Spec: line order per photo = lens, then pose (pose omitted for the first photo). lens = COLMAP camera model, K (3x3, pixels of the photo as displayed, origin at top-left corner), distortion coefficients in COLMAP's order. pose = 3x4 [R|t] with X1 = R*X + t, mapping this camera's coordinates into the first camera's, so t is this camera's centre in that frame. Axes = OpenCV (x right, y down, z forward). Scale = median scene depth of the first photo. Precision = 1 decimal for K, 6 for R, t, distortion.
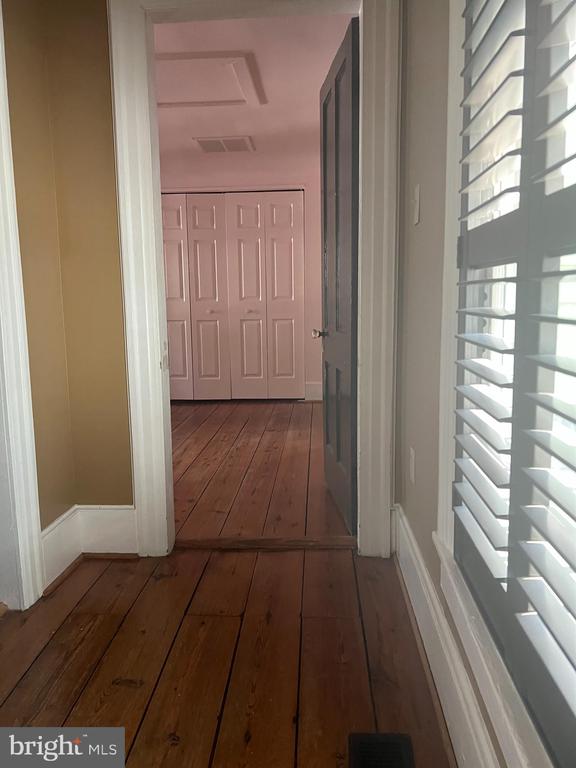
lens RADIAL K [[581.3, 0, 292.2], [0, 581.3, 378.7], [0, 0, 1]] dist [0.066484, -0.073112]
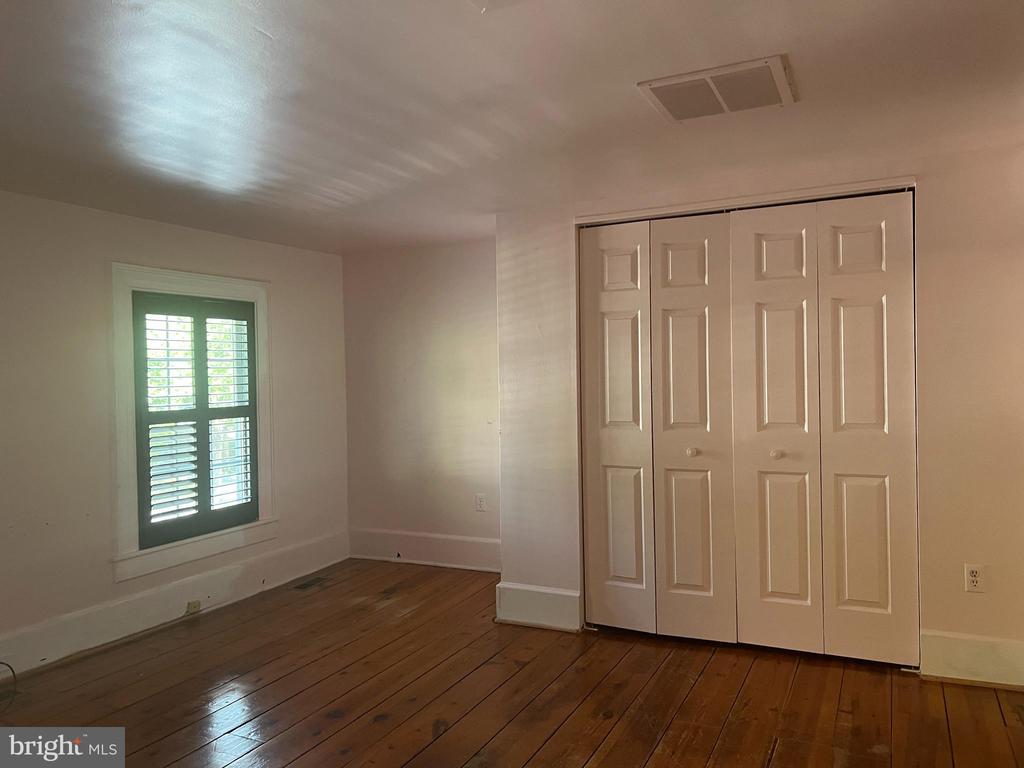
lens RADIAL K [[775.0, 0, 504.4], [0, 775.0, 383.3], [0, 0, 1]] dist [0.066484, -0.073112]
pose [[0.912886, 0.001953, -0.408209, -0.020428], [-0.049238, 0.993214, -0.105360, -0.096436], [0.405234, 0.116281, 0.906788, 0.345839]]
